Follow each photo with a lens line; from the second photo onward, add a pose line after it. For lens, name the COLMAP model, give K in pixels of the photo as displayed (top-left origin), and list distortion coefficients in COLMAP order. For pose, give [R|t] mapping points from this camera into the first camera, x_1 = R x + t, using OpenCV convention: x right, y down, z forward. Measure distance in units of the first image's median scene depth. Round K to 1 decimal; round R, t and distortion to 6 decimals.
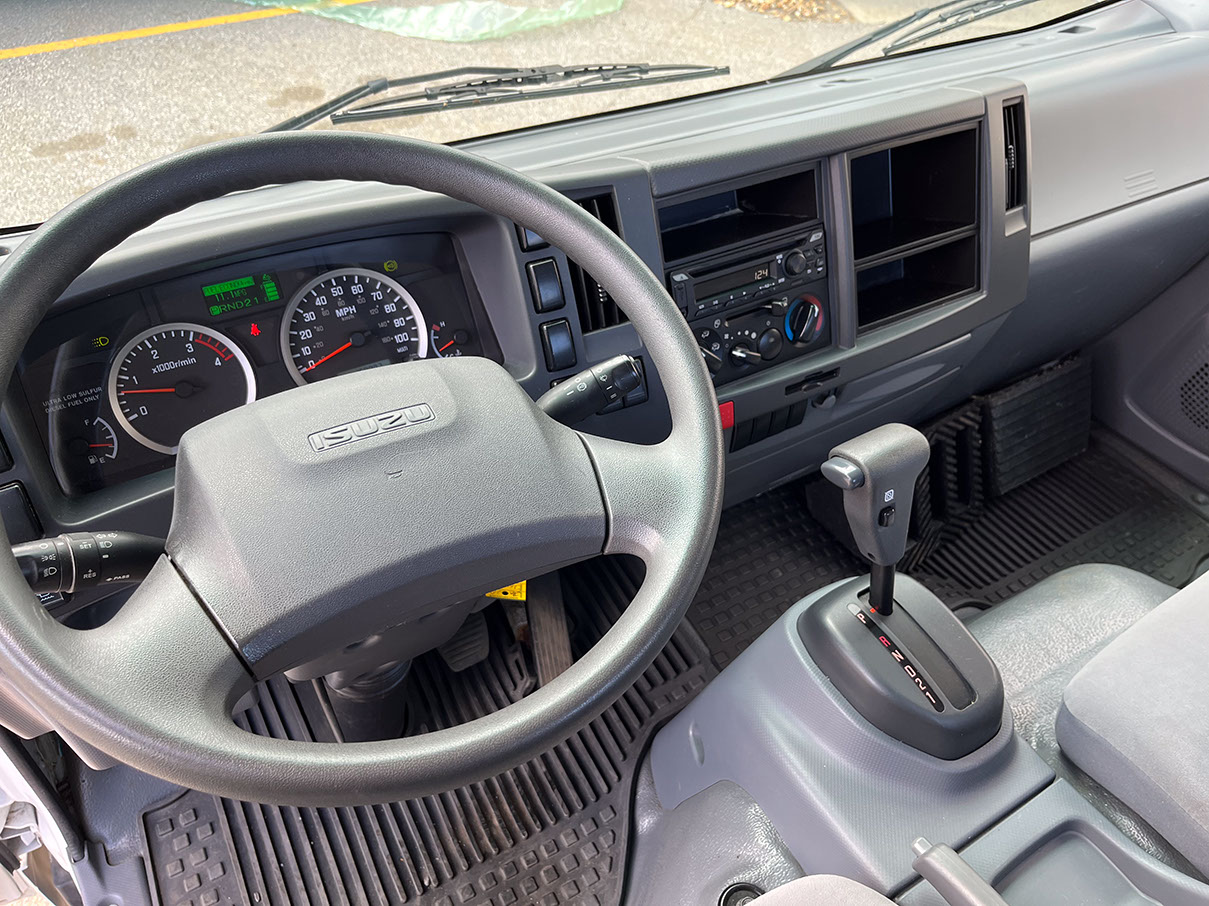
lens RADIAL K [[892.6, 0, 605.5], [0, 892.6, 467.1], [0, 0, 1]] dist [0.050186, -0.097042]
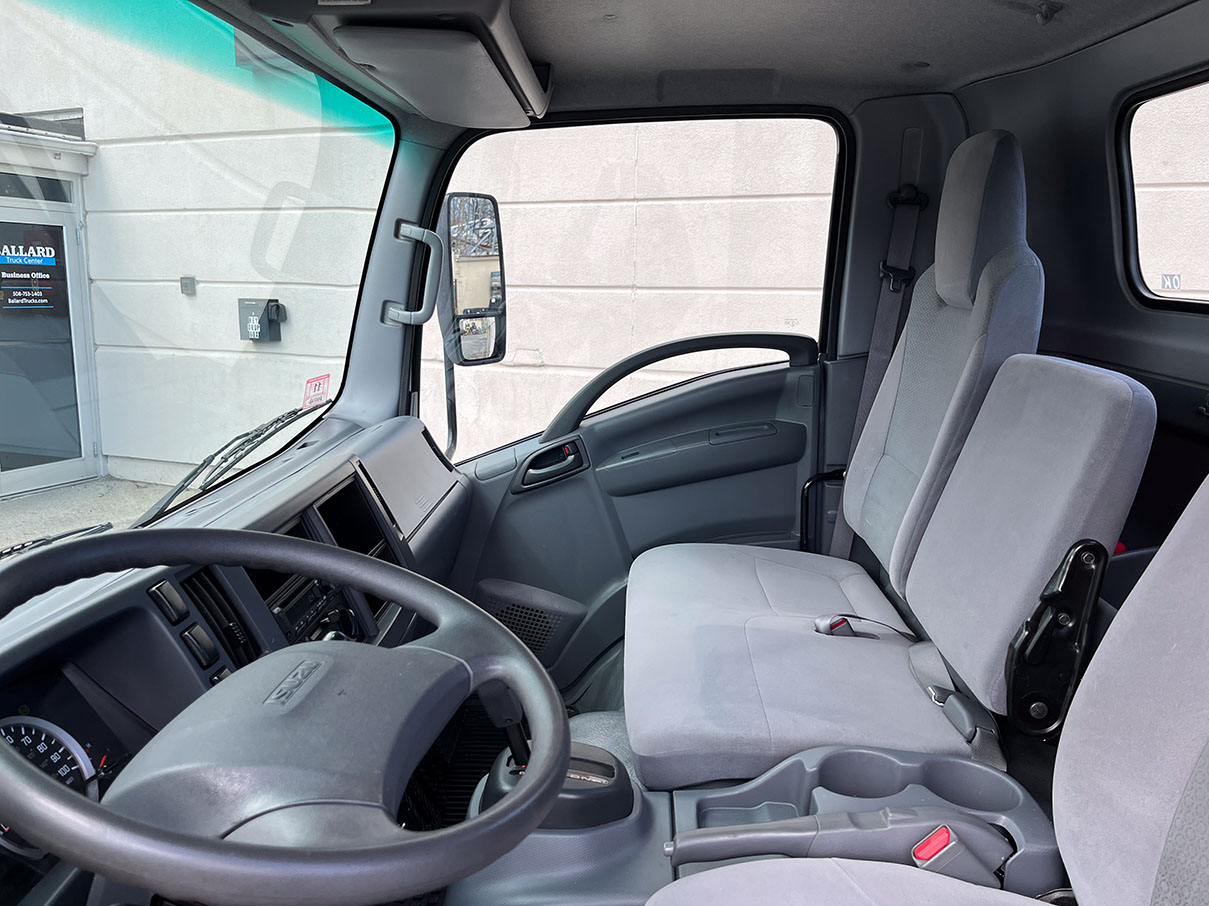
lens RADIAL K [[911.1, 0, 611.5], [0, 911.1, 454.8], [0, 0, 1]] dist [0.078674, -0.101536]
pose [[0.534952, -0.229006, 0.813254, -0.625541], [0.615504, 0.765025, -0.189449, 0.144174], [-0.578776, 0.601907, 0.550206, -0.099022]]
